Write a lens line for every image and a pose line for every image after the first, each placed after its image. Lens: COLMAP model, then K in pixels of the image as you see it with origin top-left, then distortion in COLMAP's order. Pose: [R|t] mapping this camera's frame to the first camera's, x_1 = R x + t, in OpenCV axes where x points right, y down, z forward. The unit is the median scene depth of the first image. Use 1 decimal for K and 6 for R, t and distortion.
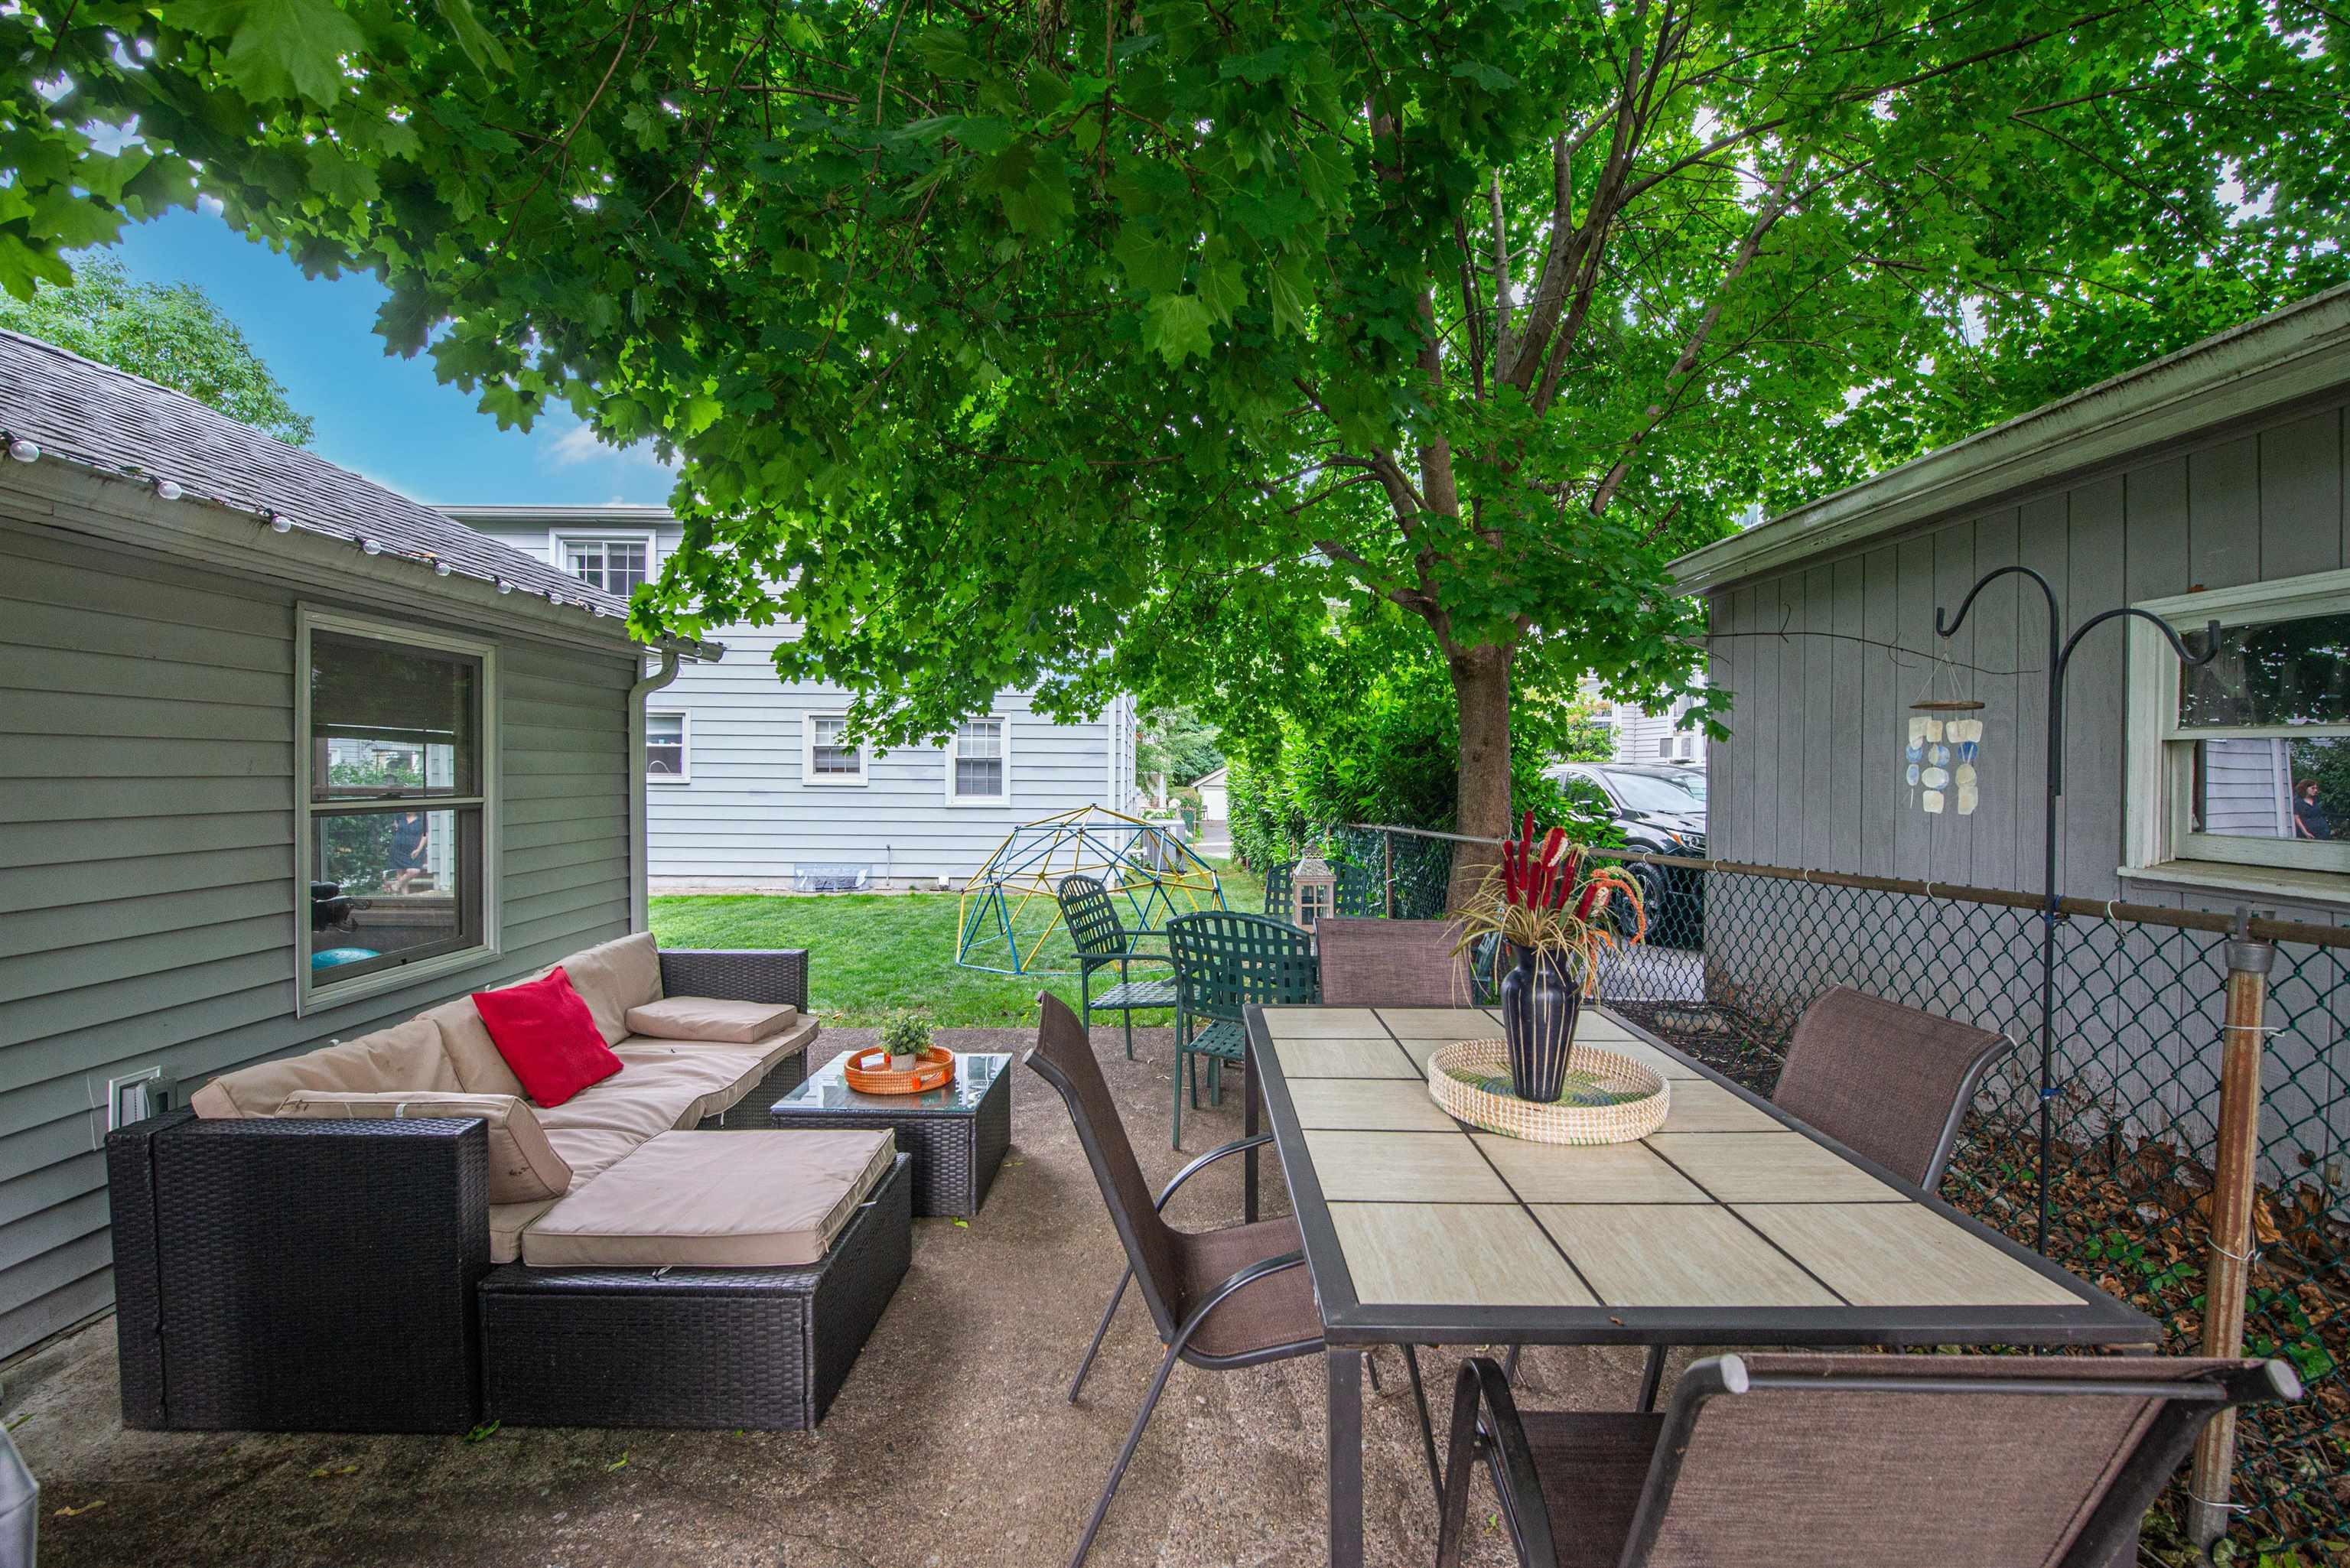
lens RADIAL K [[1020.9, 0, 1179.8], [0, 1020.9, 785.1], [0, 0, 1]] dist [-0.008319, -0.000253]
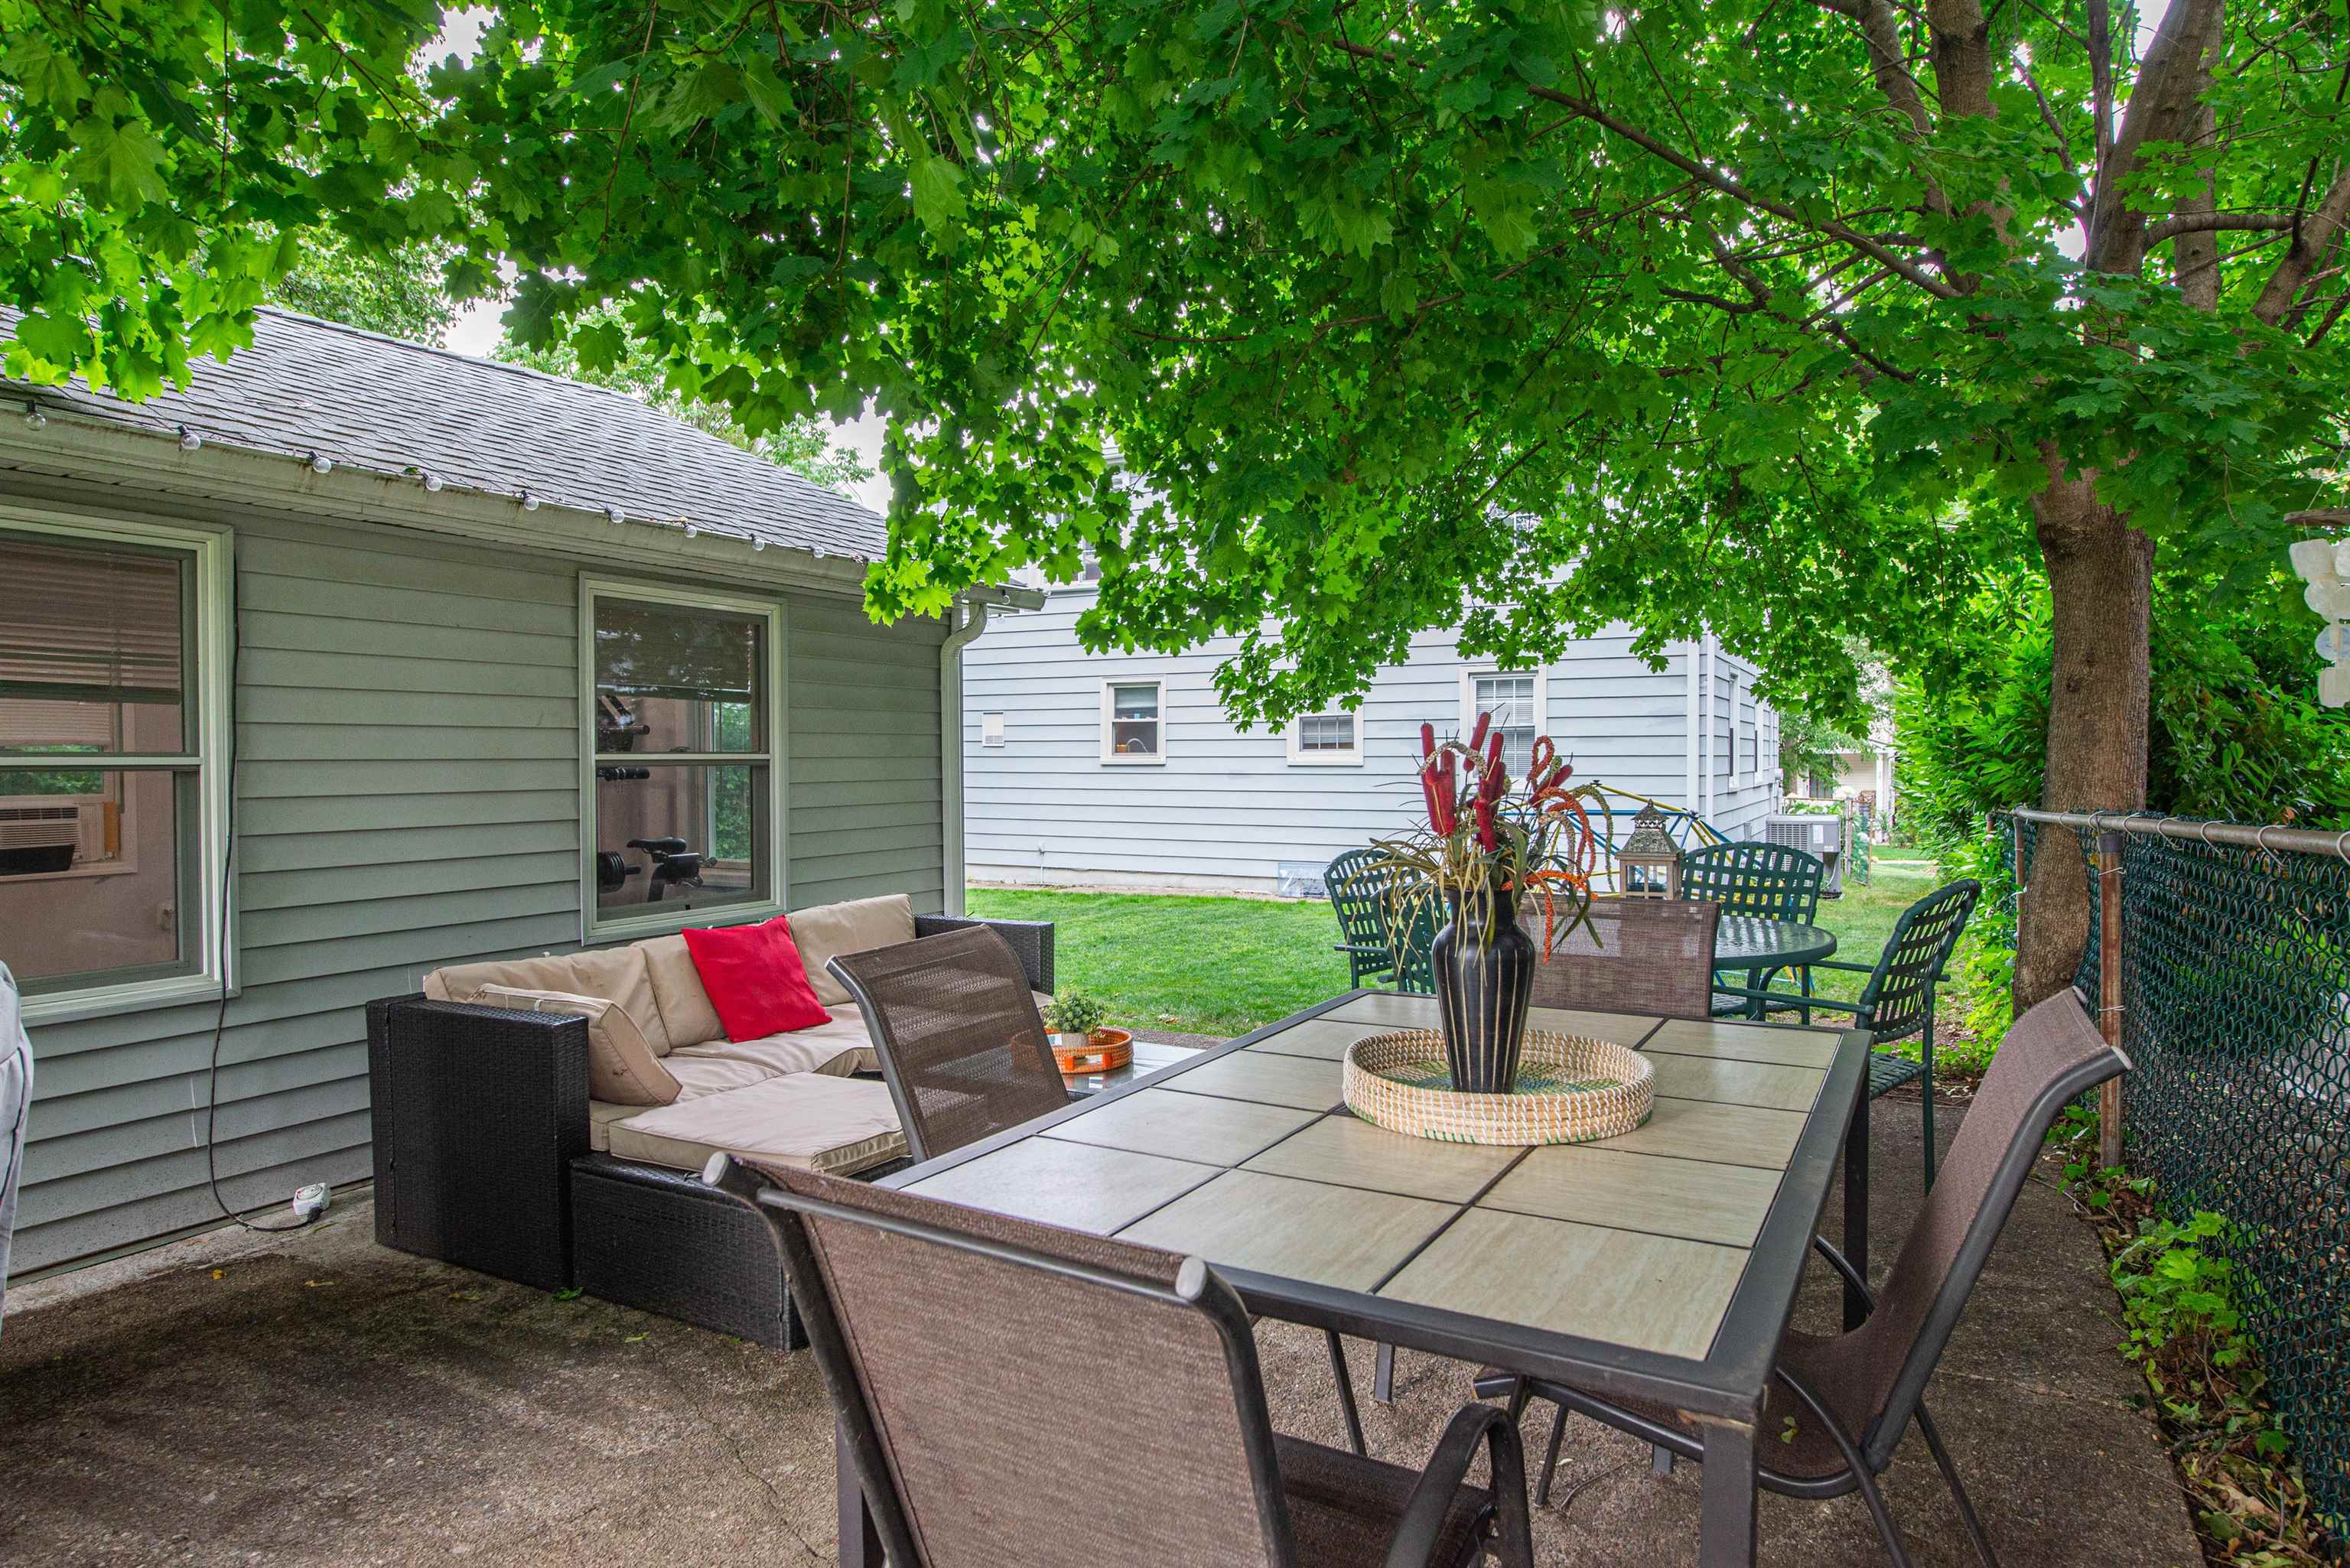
lens RADIAL K [[1386.8, 0, 1172.7], [0, 1386.8, 784.5], [0, 0, 1]] dist [0.023990, 0.000098]
pose [[0.865214, -0.002759, -0.501395, 0.361406], [0.004832, 0.999984, 0.002836, 0.040239], [0.501380, -0.004876, 0.865214, 0.000526]]
